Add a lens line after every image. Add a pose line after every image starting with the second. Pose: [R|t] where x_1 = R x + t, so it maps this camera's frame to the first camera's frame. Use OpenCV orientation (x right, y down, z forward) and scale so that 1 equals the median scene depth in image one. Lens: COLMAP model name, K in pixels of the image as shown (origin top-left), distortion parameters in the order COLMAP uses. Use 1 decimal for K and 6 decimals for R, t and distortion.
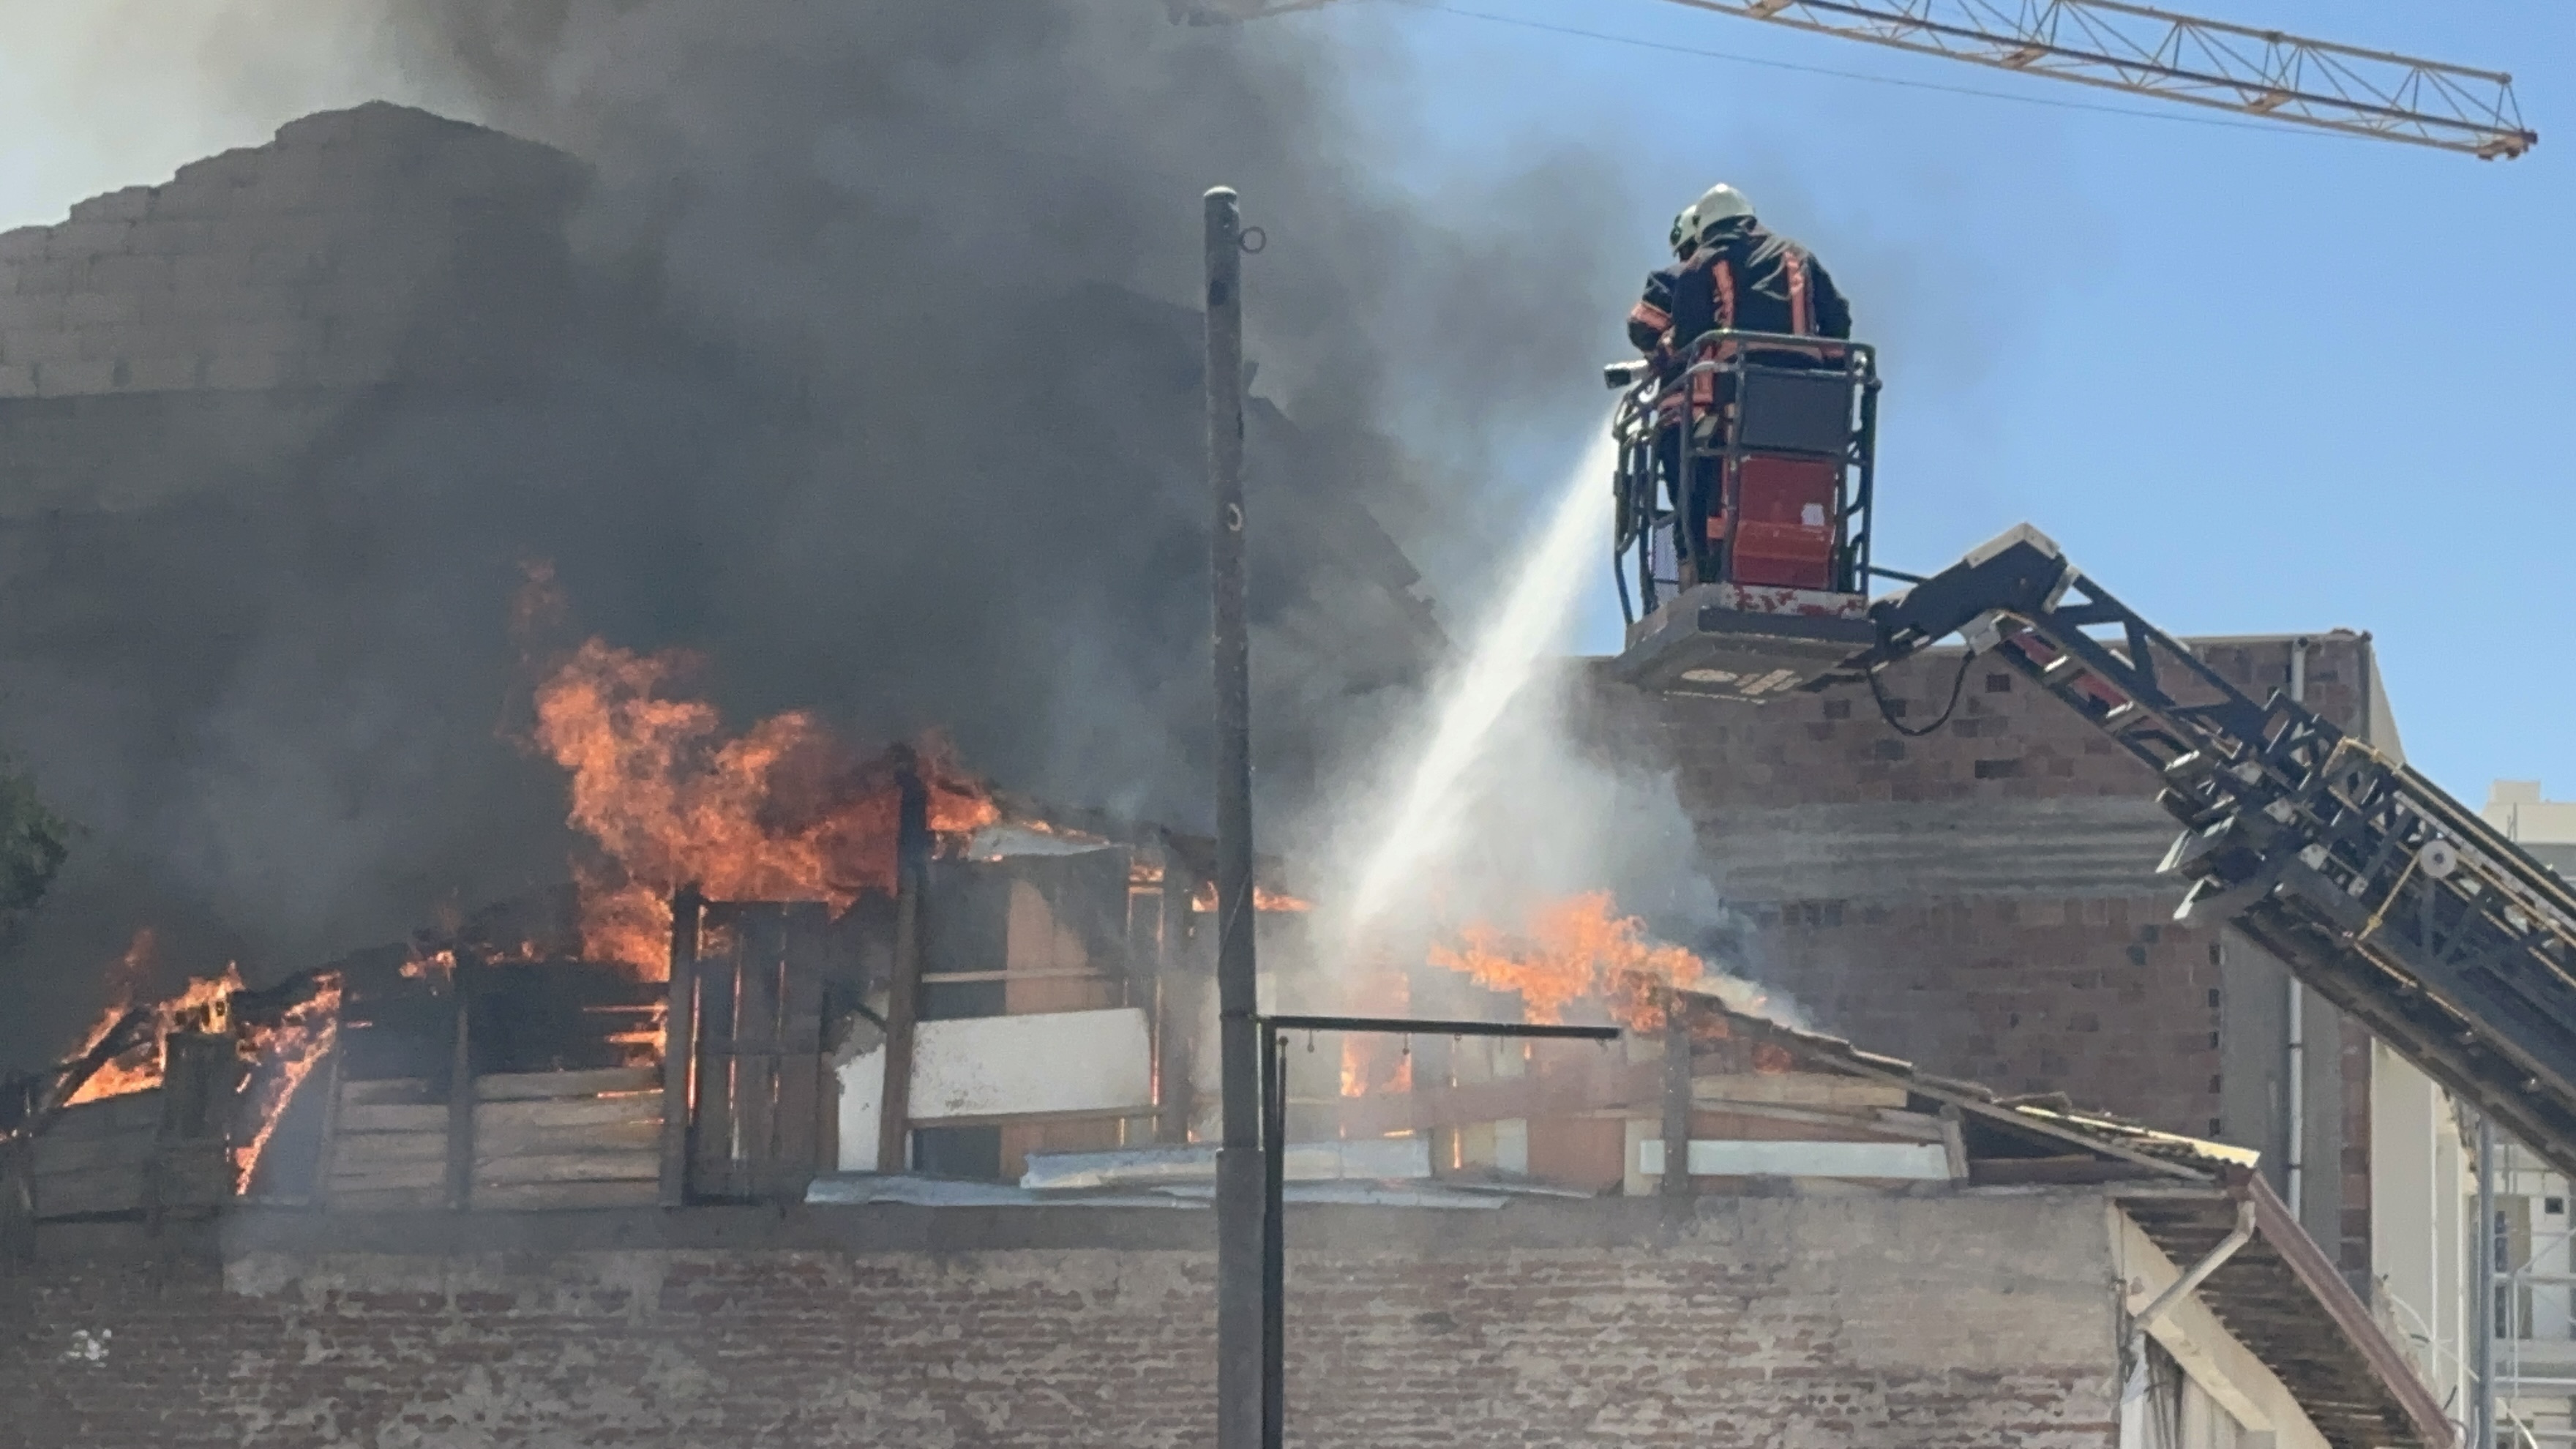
lens RADIAL K [[7508.5, 0, 1288.0], [0, 7508.5, 724.5], [0, 0, 1]] dist [0.127016, 1.739973]
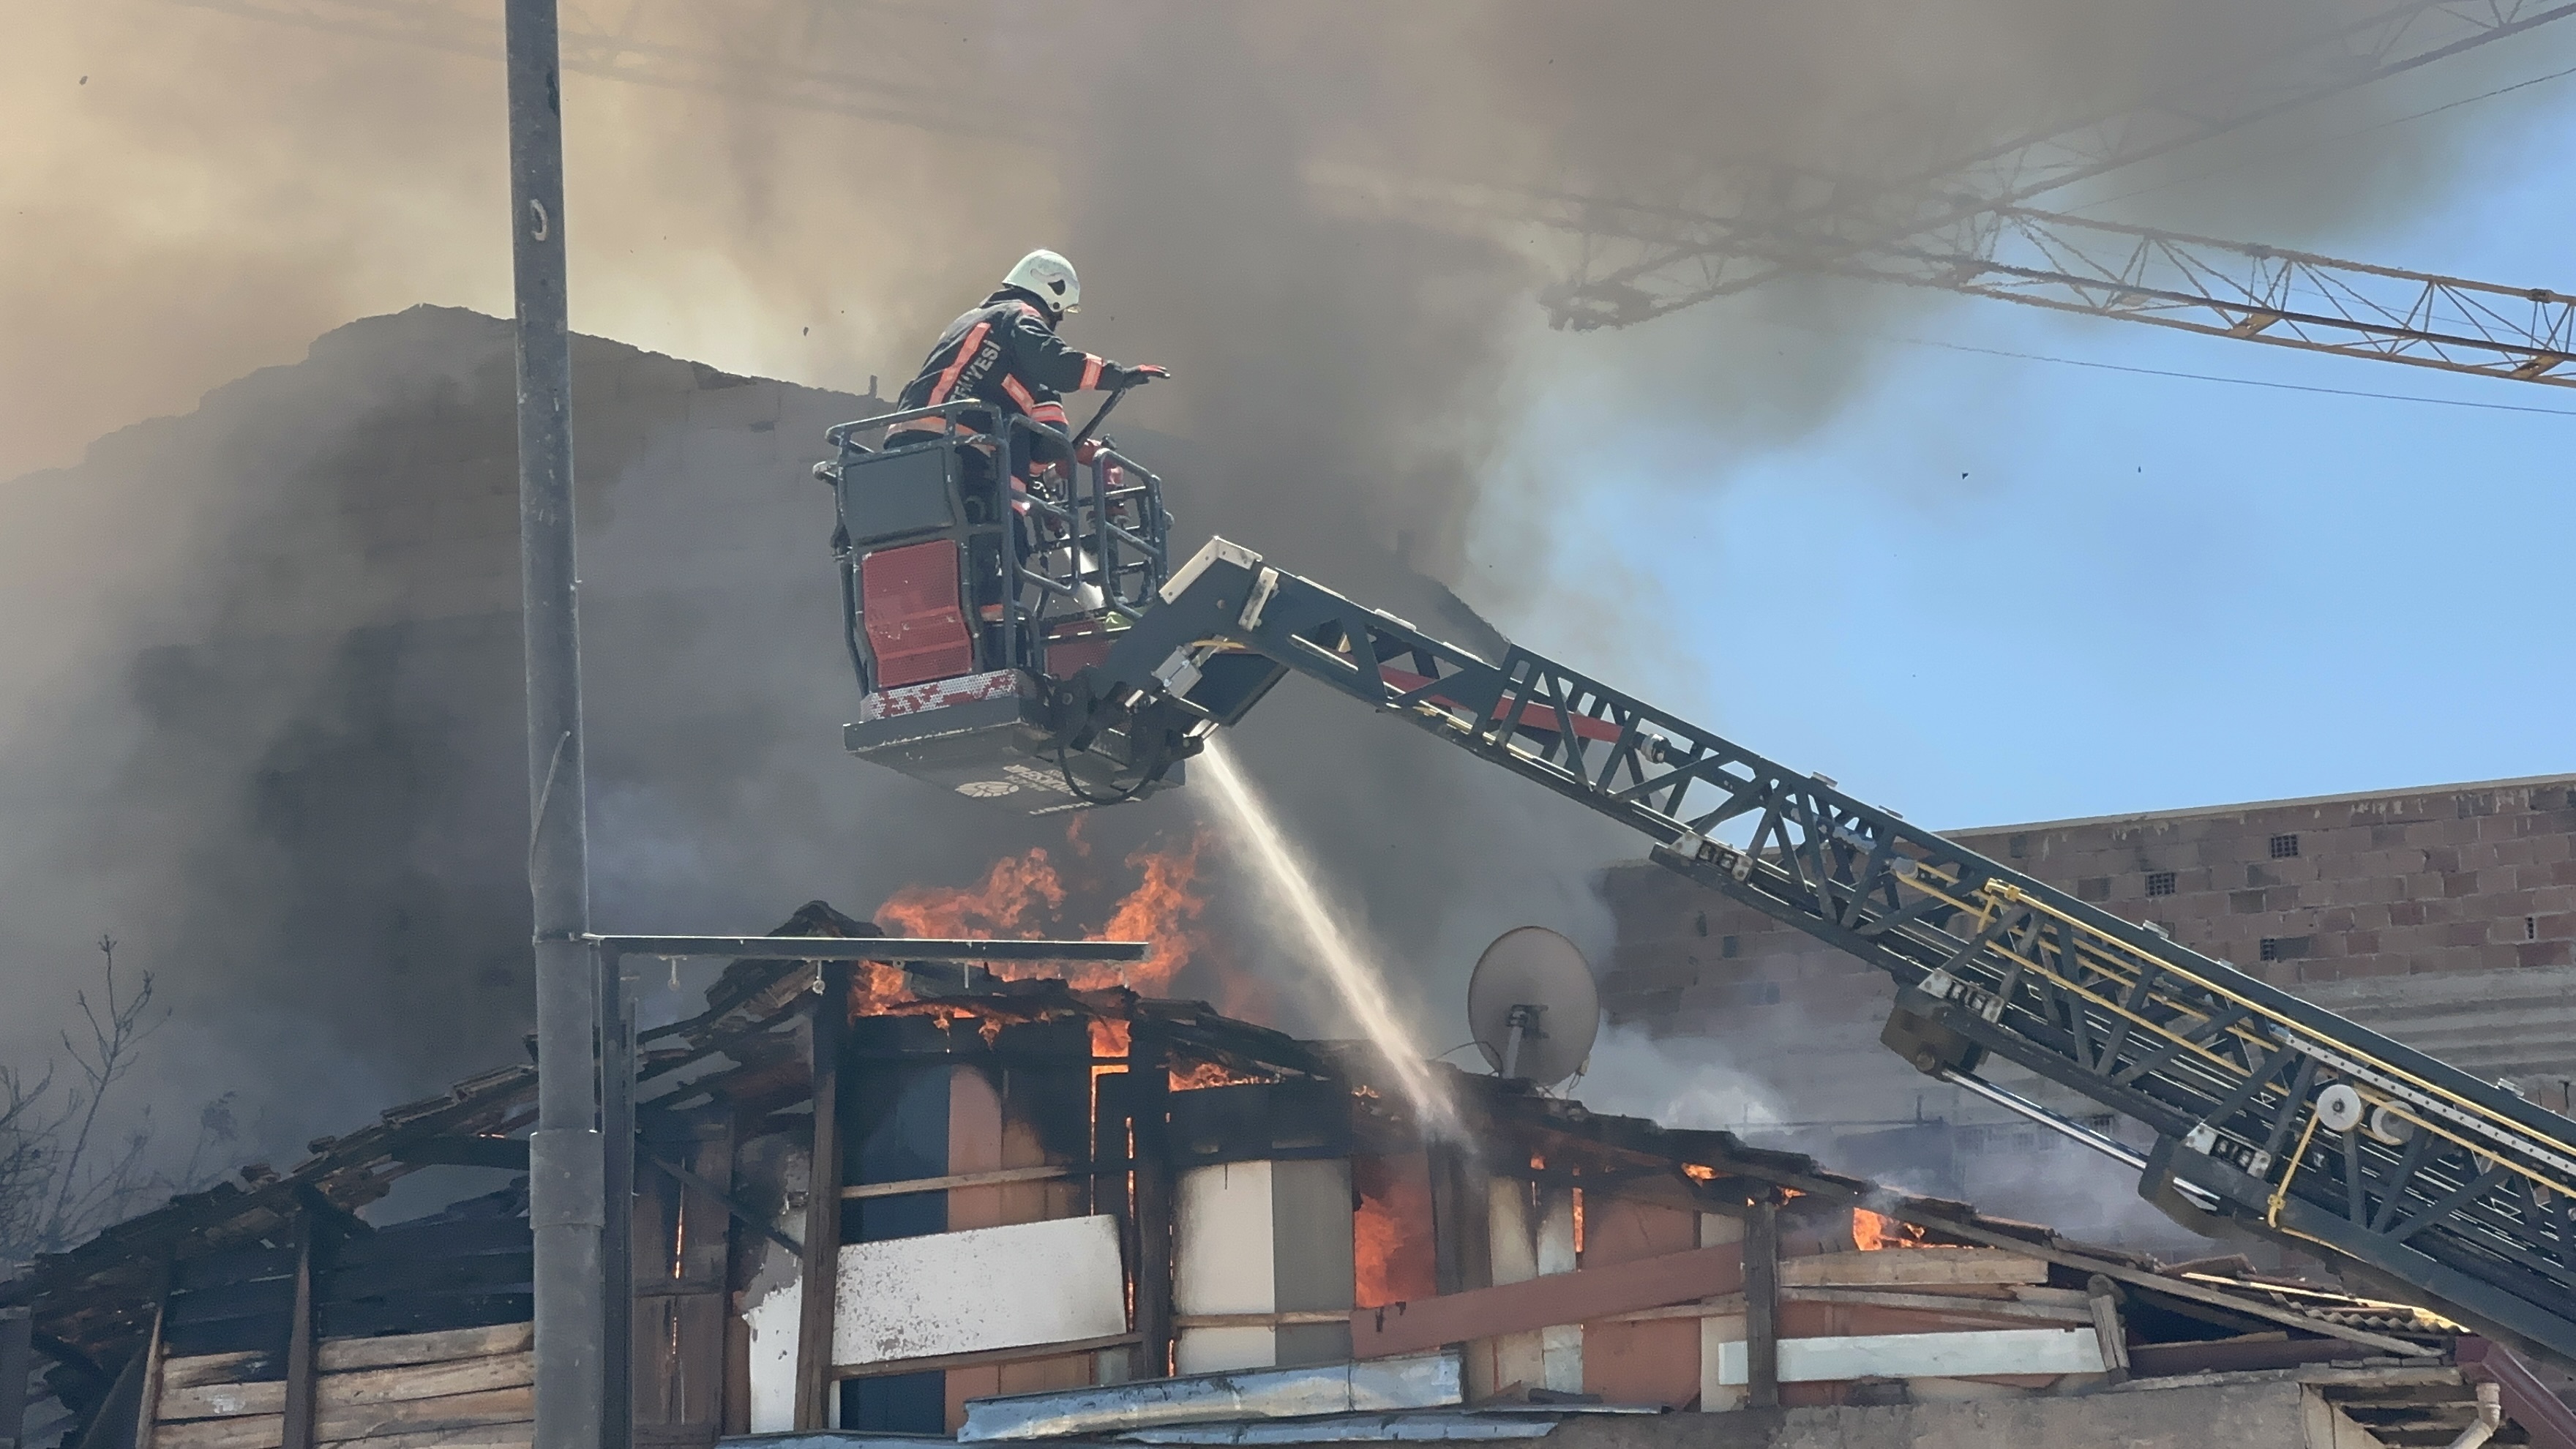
lens RADIAL K [[7495.4, 0, 1281.5], [0, 7495.4, 569.0], [0, 0, 1]] dist [-0.314915, 11.943669]
pose [[0.994603, -0.053007, -0.089192, 0.076403], [0.044857, 0.994838, -0.091022, 0.044328], [0.093557, 0.086530, 0.991847, 0.208731]]
